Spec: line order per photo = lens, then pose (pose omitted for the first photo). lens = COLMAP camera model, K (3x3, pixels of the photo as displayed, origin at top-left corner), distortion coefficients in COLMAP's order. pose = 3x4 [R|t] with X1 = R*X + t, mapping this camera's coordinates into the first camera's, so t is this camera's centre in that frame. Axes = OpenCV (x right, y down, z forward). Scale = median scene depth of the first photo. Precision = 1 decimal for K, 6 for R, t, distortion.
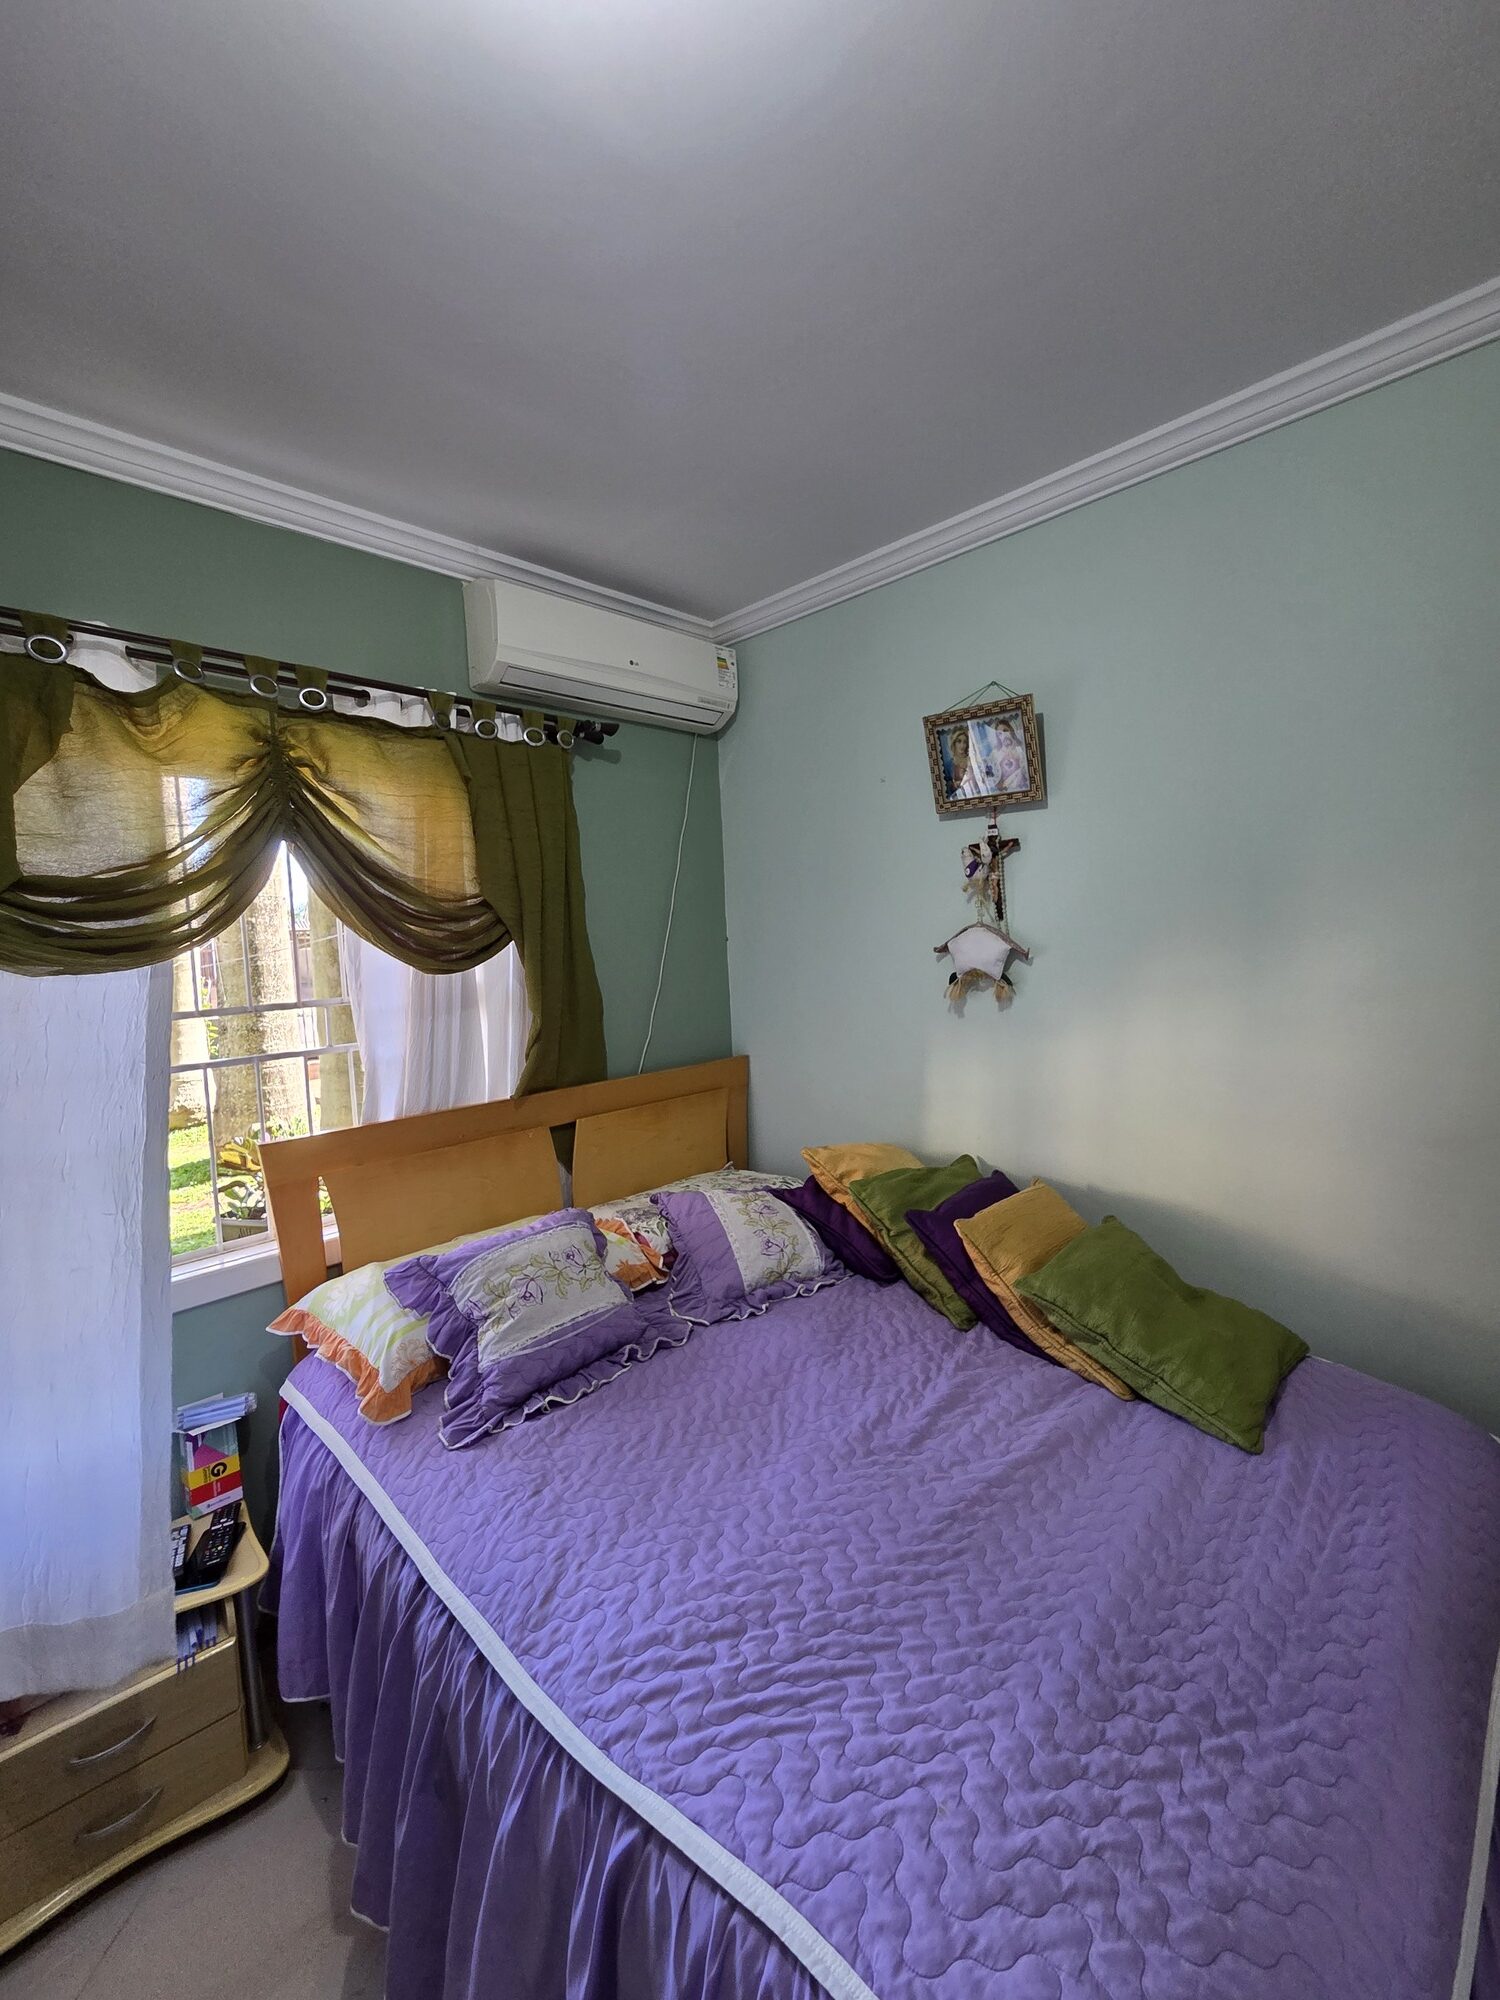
lens RADIAL K [[834.0, 0, 754.5], [0, 834.0, 978.1], [0, 0, 1]] dist [0.001500, -0.000545]
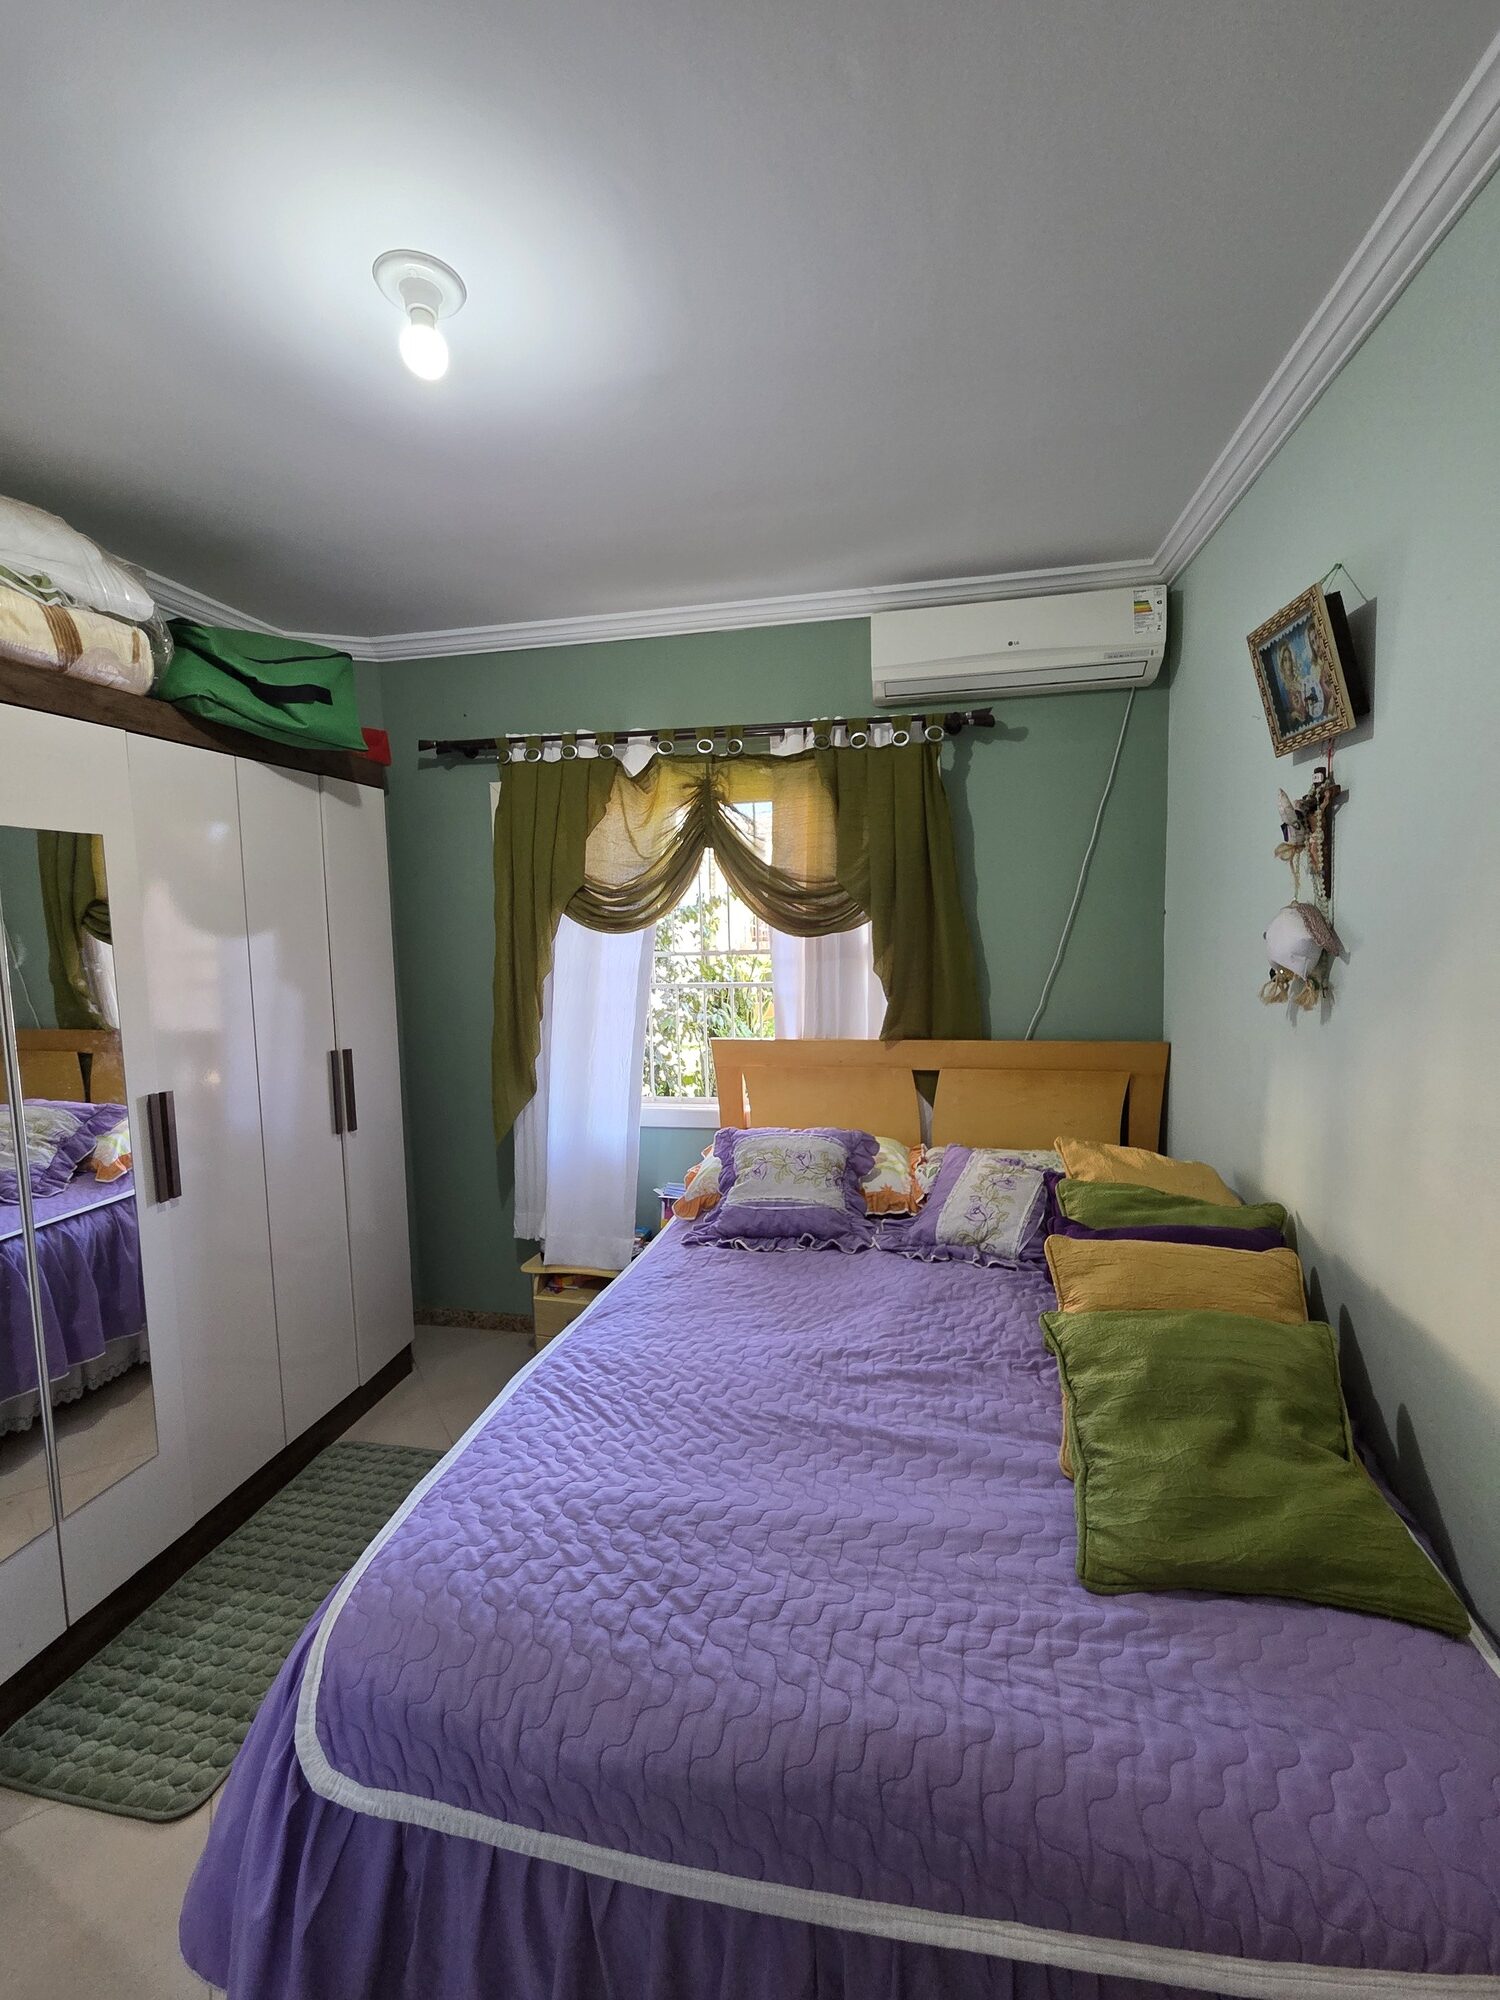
lens RADIAL K [[819.2, 0, 756.2], [0, 819.2, 987.2], [0, 0, 1]] dist [0.003876, -0.000738]
pose [[0.545093, 0.100909, -0.832281, 0.782331], [-0.040659, 0.994744, 0.093978, -0.051152], [0.837389, -0.017388, 0.546330, 0.237994]]
